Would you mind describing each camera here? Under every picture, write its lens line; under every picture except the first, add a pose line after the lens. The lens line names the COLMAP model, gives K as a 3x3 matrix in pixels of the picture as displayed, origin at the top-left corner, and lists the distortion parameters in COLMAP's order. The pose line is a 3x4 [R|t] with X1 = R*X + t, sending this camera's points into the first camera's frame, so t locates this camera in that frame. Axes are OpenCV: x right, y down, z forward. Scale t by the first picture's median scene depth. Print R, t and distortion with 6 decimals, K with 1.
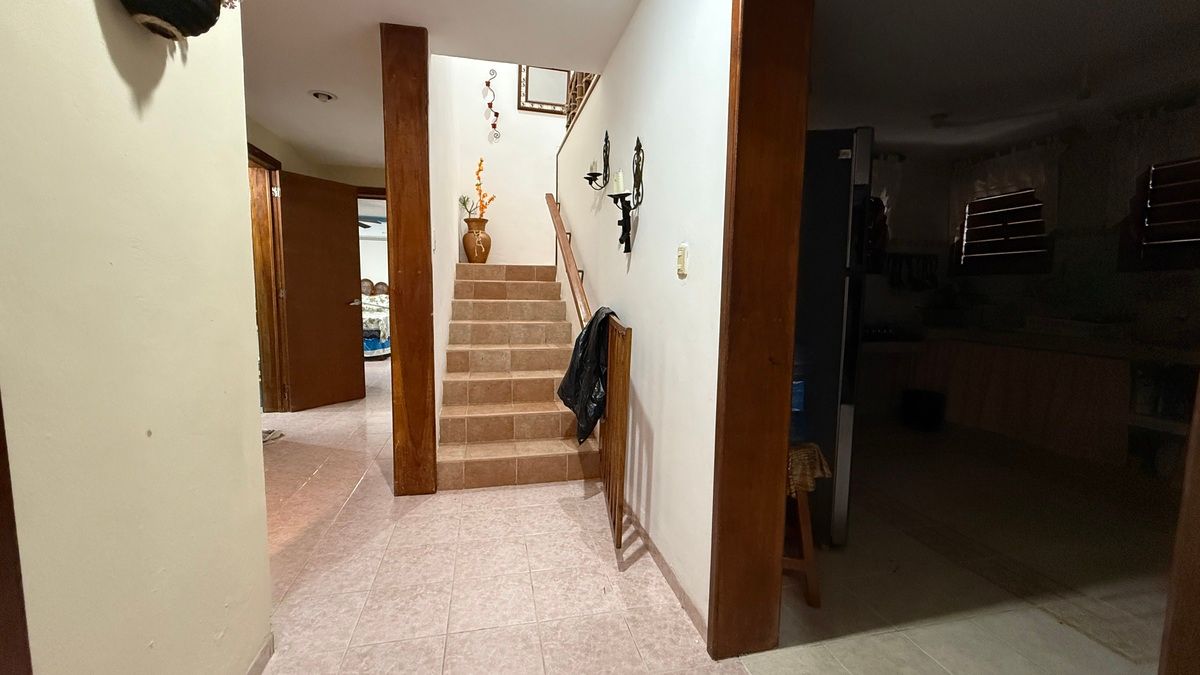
lens RADIAL K [[475.0, 0, 600.7], [0, 475.0, 335.5], [0, 0, 1]] dist [0.000033, -0.000161]
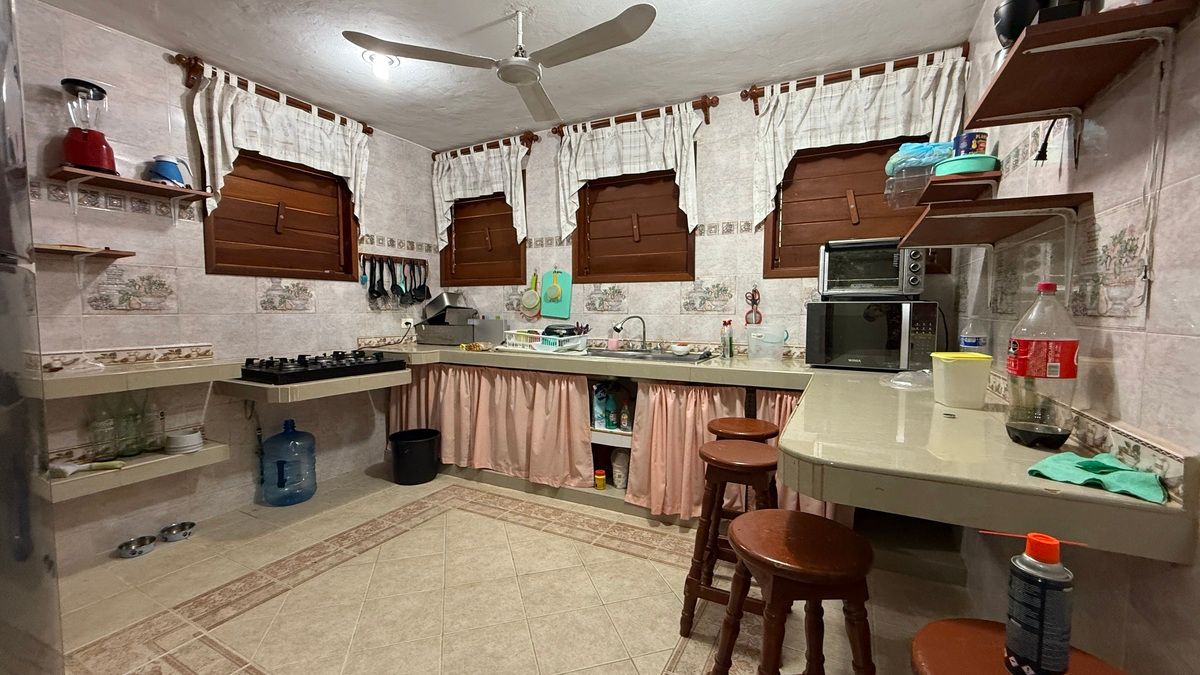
lens RADIAL K [[475.0, 0, 600.5], [0, 475.0, 339.3], [0, 0, 1]] dist [0.000033, -0.000161]
pose [[0.650699, -0.060036, 0.756959, 0.310990], [0.076722, 0.996966, 0.013120, -0.022284], [-0.755450, 0.049539, 0.653331, 0.265201]]
